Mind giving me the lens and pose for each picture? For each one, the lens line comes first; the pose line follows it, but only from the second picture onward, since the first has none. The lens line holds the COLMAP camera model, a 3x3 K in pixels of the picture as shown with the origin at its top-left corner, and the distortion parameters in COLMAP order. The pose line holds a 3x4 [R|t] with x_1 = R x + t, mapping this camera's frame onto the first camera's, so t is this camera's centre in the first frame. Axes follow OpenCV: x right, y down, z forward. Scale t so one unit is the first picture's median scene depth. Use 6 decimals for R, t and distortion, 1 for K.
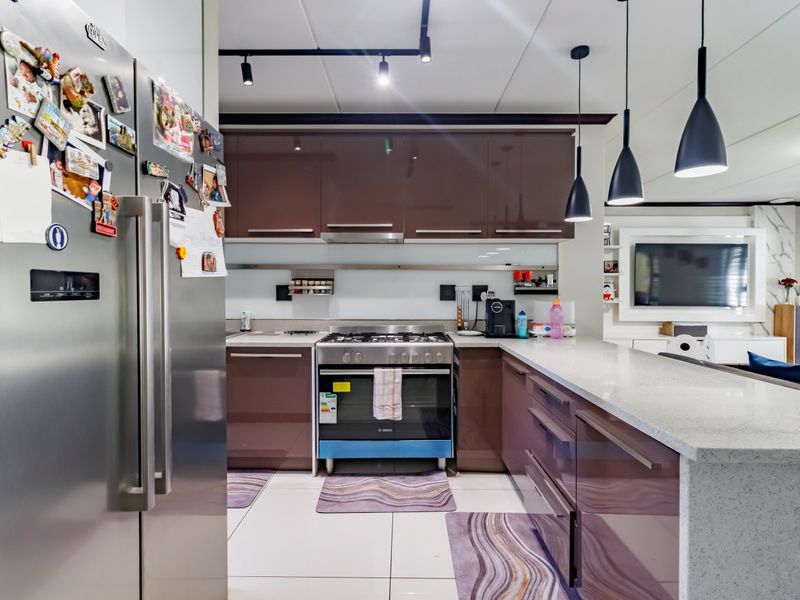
lens RADIAL K [[417.2, 0, 399.0], [0, 417.2, 297.4], [0, 0, 1]] dist [-0.001181, -0.000507]
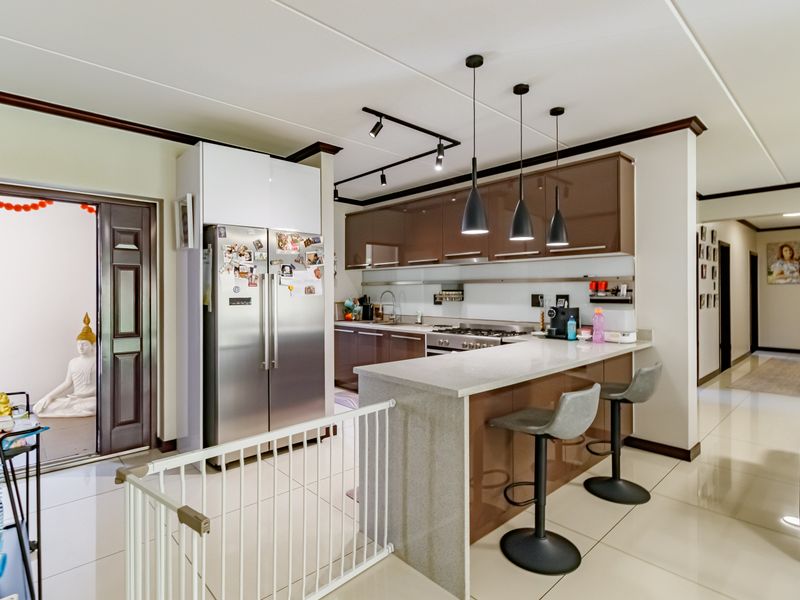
lens RADIAL K [[417.2, 0, 396.9], [0, 417.2, 296.2], [0, 0, 1]] dist [-0.001181, -0.000507]
pose [[0.687053, 0.004062, -0.726596, 0.739570], [-0.007622, 0.999970, -0.001617, -0.019325], [0.726568, 0.006649, 0.687063, -0.150968]]
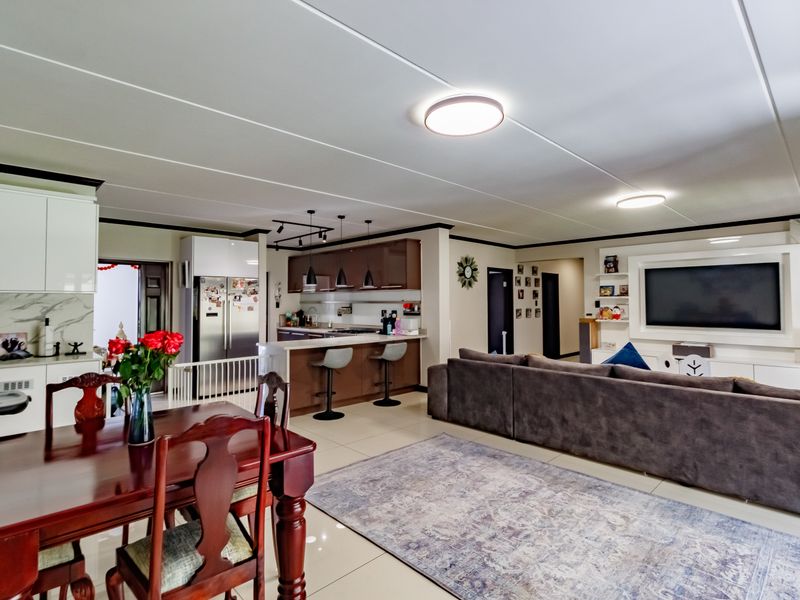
lens RADIAL K [[417.2, 0, 397.1], [0, 417.2, 296.5], [0, 0, 1]] dist [-0.001181, -0.000507]
pose [[0.697295, -0.014977, -0.716628, 1.749328], [-0.006618, 0.999605, -0.027330, -0.042580], [0.716754, 0.023799, 0.696920, -0.476767]]
